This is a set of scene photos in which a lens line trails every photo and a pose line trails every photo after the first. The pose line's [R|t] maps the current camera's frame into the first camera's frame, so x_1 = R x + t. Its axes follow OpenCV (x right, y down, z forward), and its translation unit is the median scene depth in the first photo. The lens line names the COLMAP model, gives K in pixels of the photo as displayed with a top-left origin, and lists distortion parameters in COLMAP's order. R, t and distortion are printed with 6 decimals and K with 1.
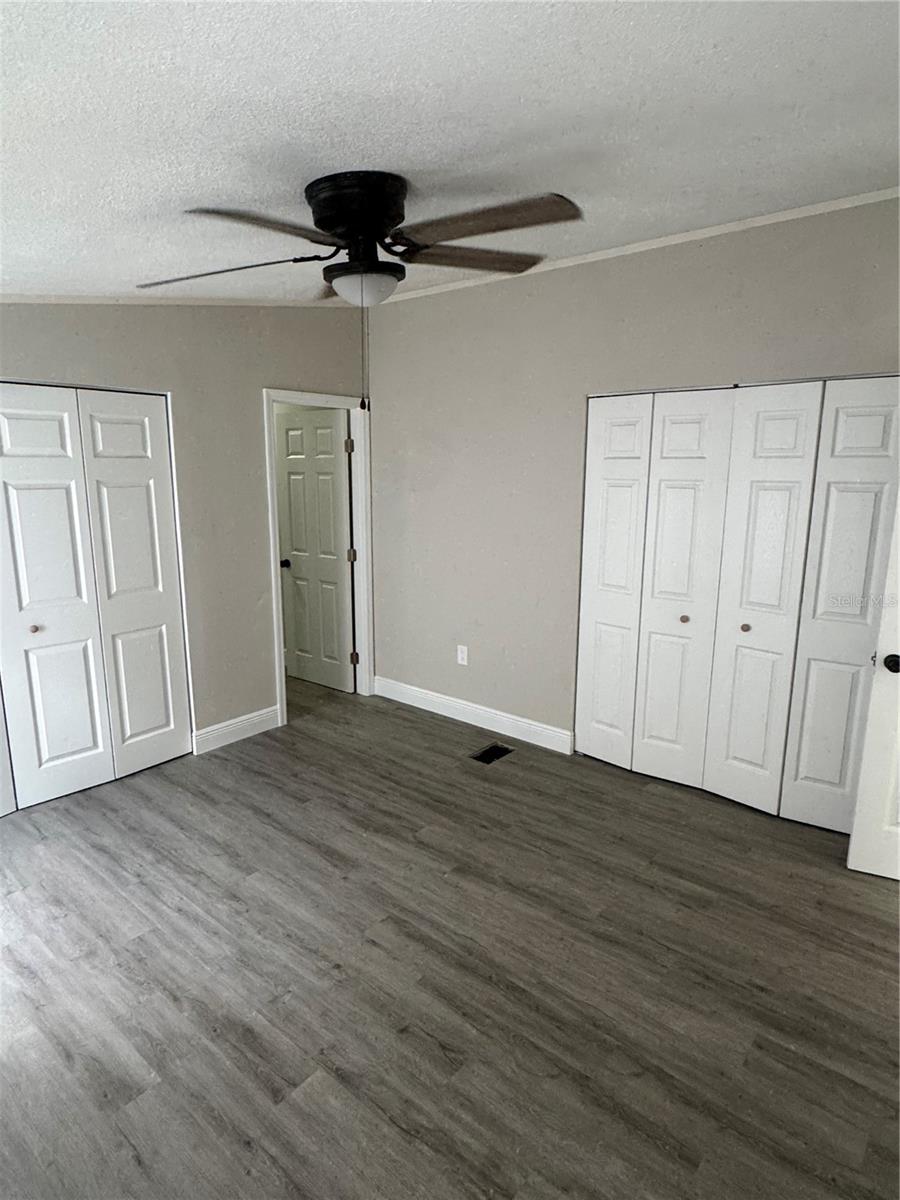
lens RADIAL K [[677.2, 0, 438.1], [0, 677.2, 599.6], [0, 0, 1]] dist [0.008777, -0.000440]
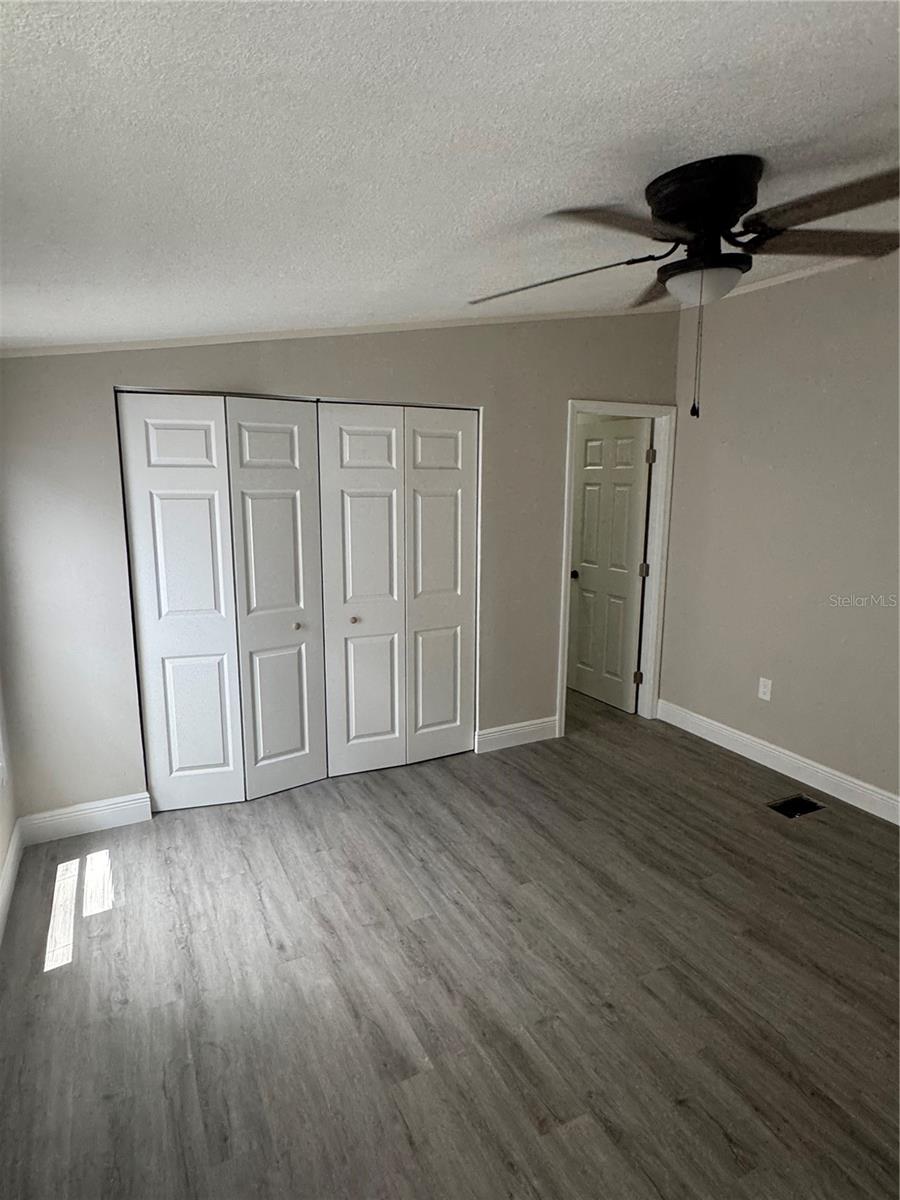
lens RADIAL K [[677.2, 0, 446.9], [0, 677.2, 597.5], [0, 0, 1]] dist [0.008777, -0.000440]
pose [[0.922265, 0.072792, -0.379642, -0.027311], [-0.079762, 0.996810, -0.002639, -0.003339], [0.378239, 0.032715, 0.925130, 0.016347]]
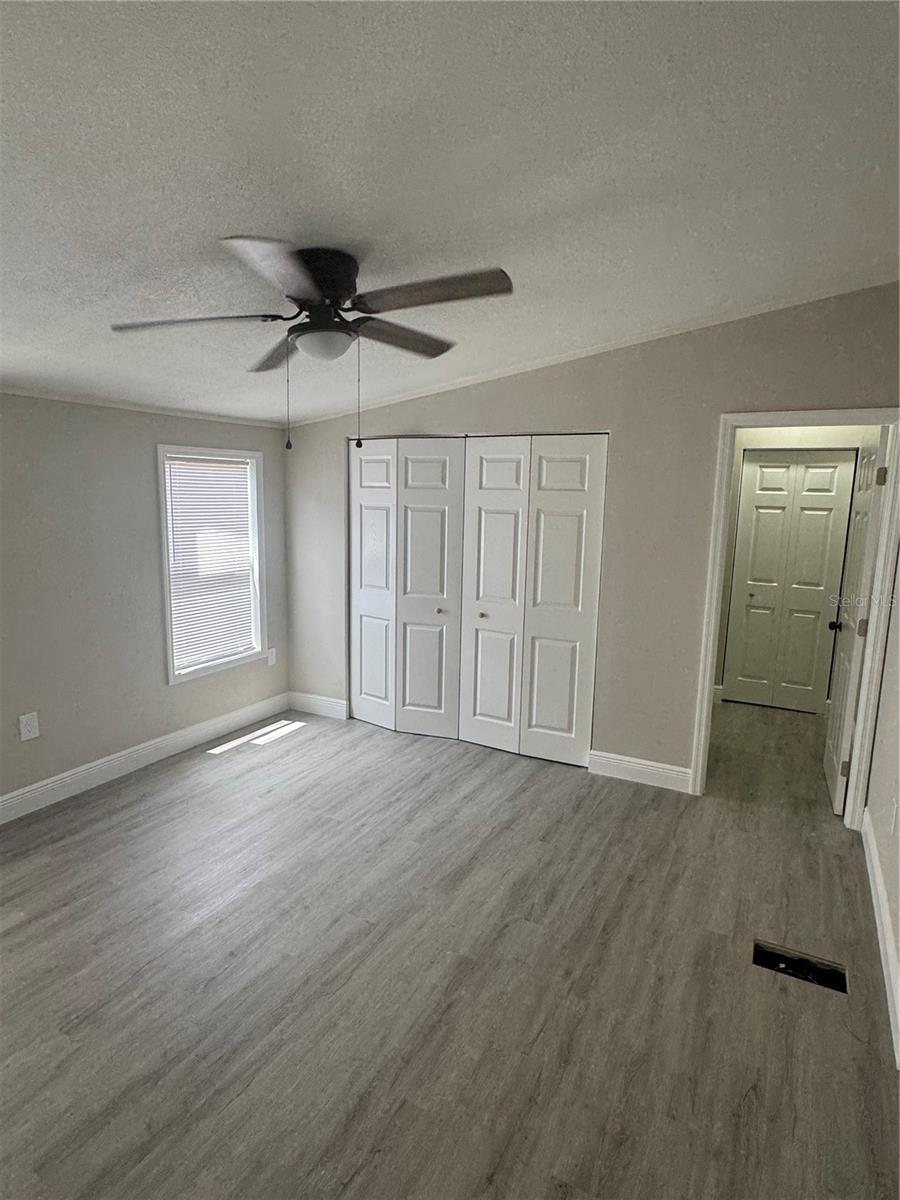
lens RADIAL K [[677.2, 0, 446.2], [0, 677.2, 600.3], [0, 0, 1]] dist [0.008777, -0.000440]
pose [[0.212627, 0.157664, -0.964330, 0.682599], [-0.207452, 0.971682, 0.113125, -0.122520], [0.954858, 0.175999, 0.239314, 0.598235]]
